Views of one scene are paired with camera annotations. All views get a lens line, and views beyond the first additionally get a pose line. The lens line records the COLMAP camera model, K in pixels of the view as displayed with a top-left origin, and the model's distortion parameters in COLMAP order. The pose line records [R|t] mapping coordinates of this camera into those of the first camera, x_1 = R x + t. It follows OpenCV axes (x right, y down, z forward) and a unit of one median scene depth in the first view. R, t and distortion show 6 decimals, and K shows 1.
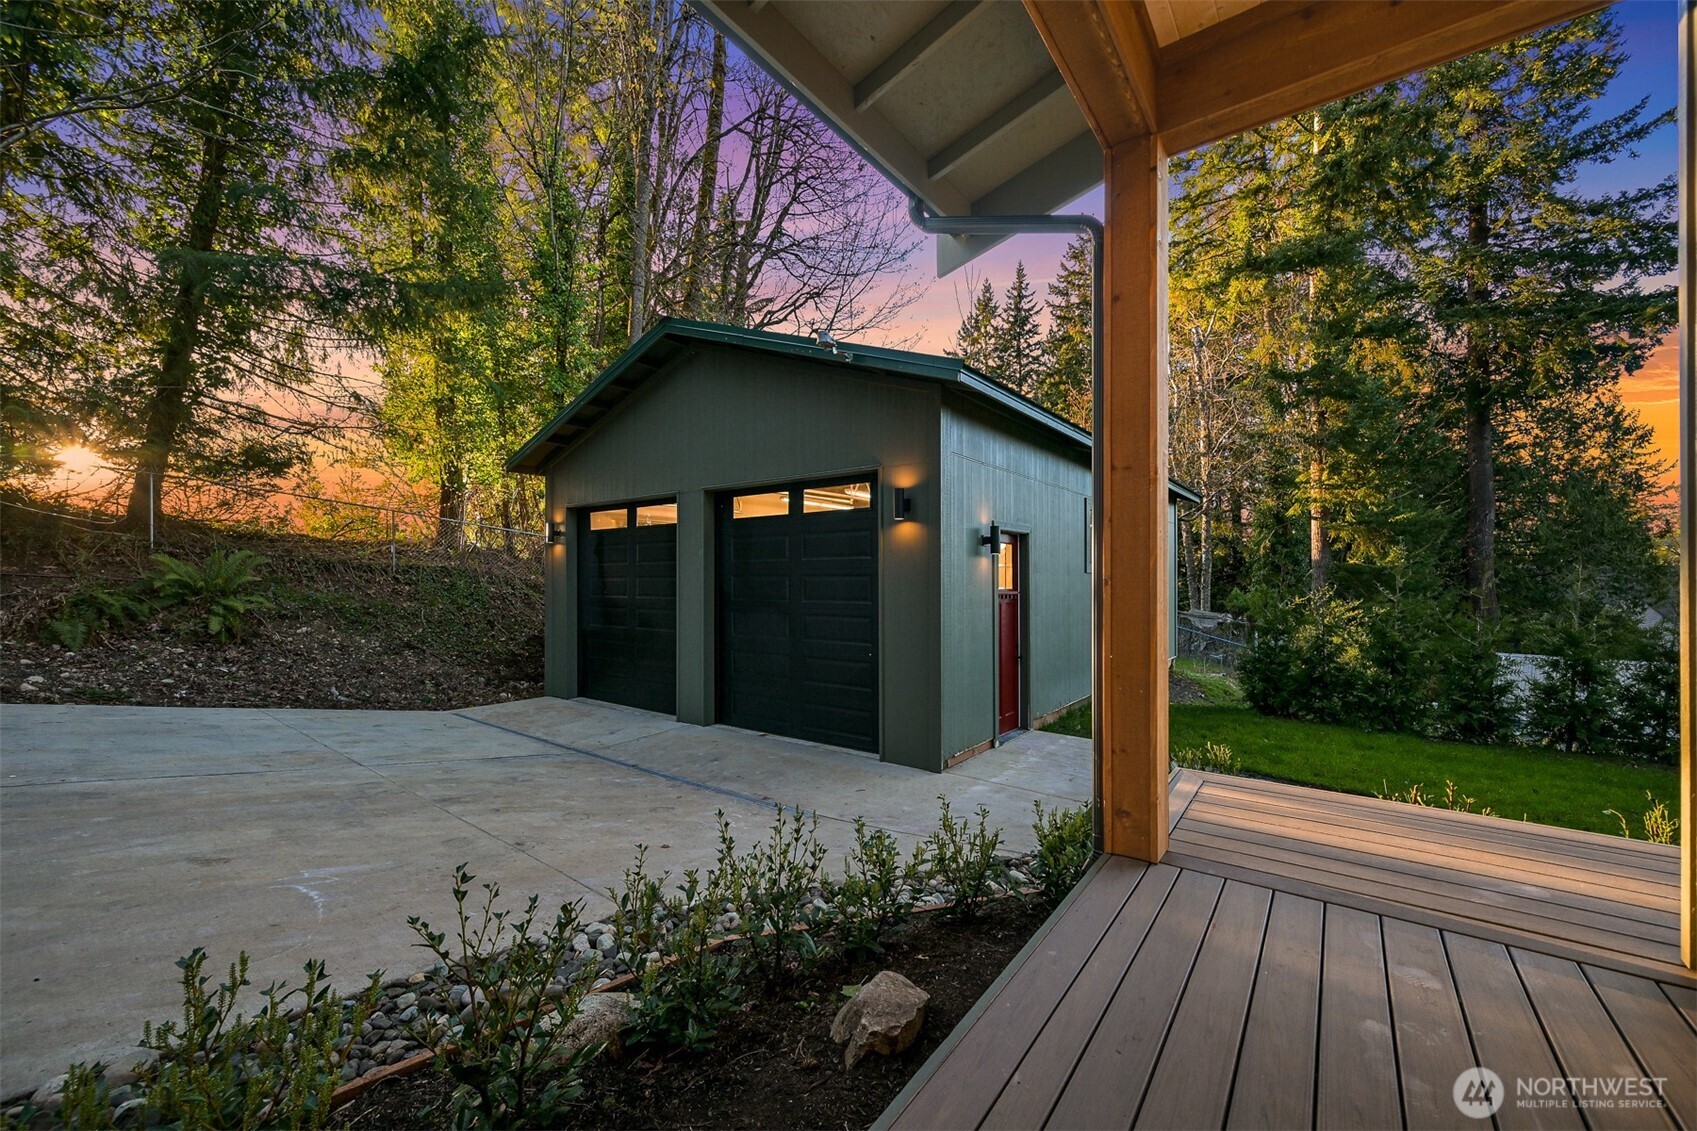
lens RADIAL K [[680.4, 0, 846.5], [0, 680.4, 574.1], [0, 0, 1]] dist [-0.003333, -0.000107]
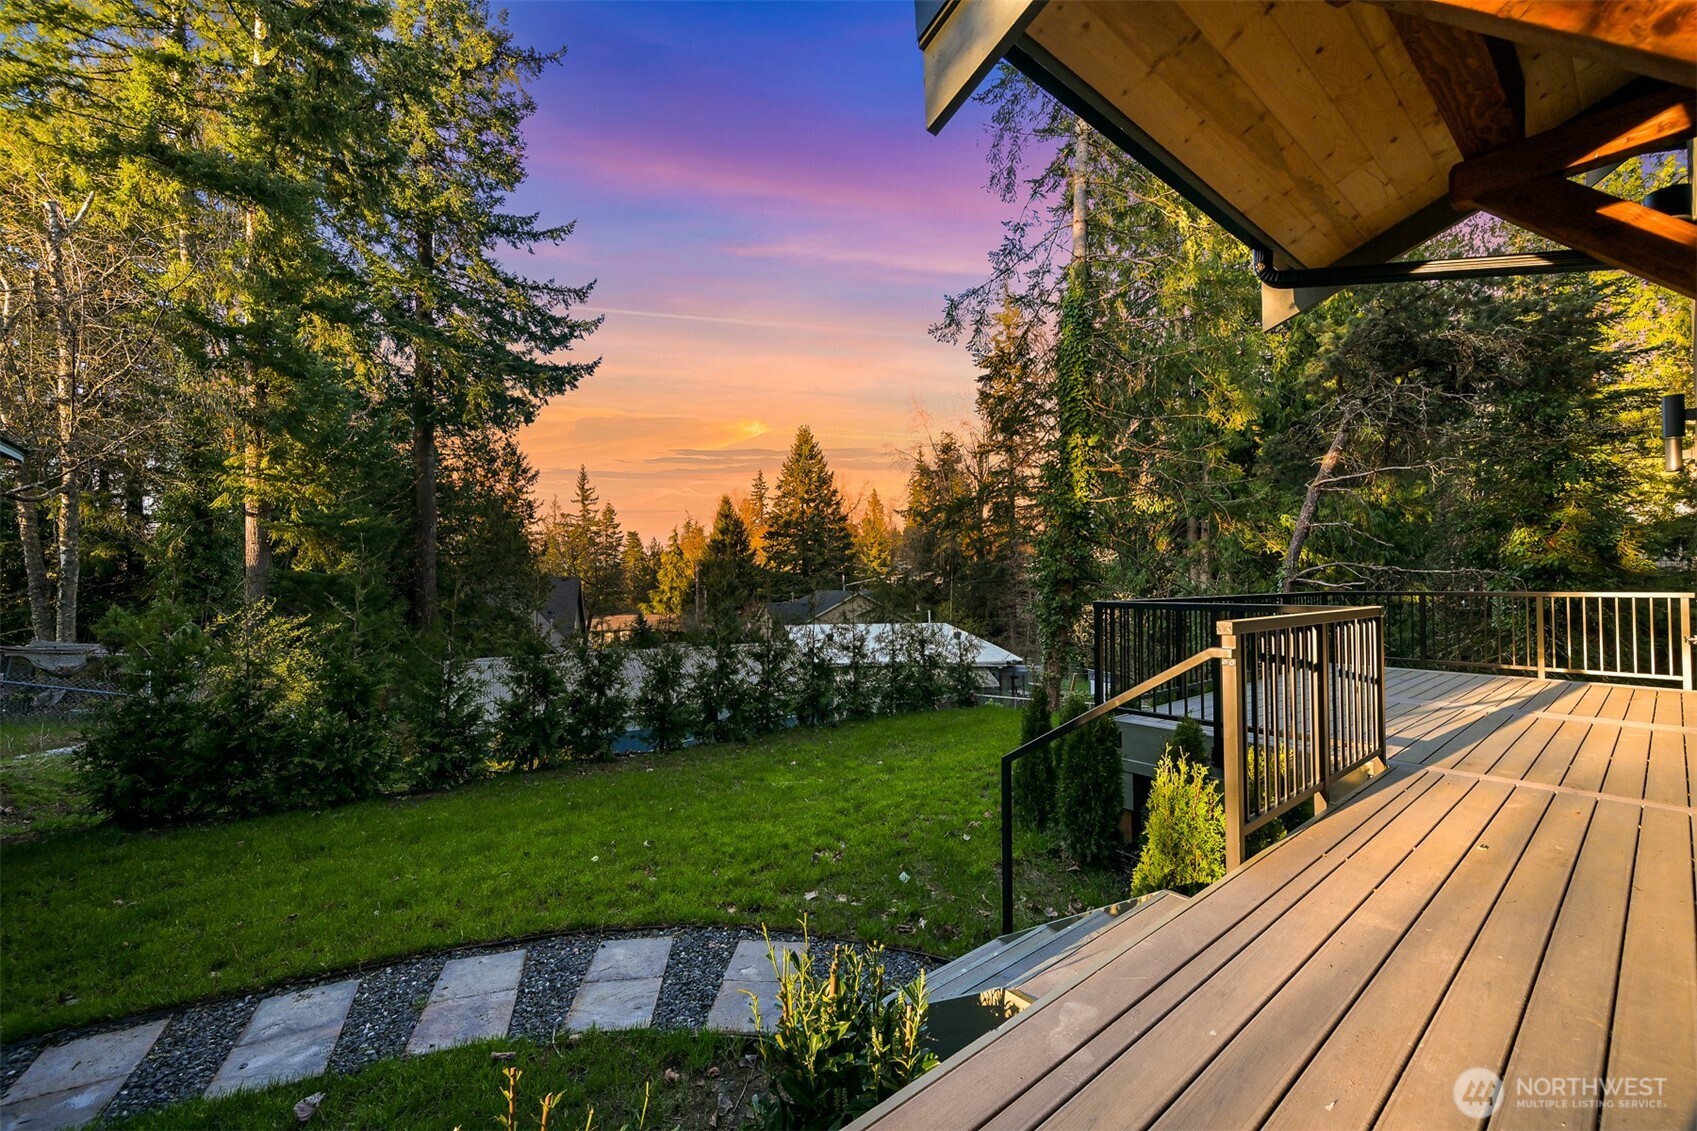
lens RADIAL K [[686.2, 0, 849.9], [0, 686.2, 571.6], [0, 0, 1]] dist [-0.002833, 0.000666]
pose [[0.252193, 0.012291, 0.967599, 0.086971], [0.005466, 0.999885, -0.014126, 0.000390], [-0.967661, 0.008851, 0.252097, 0.113133]]
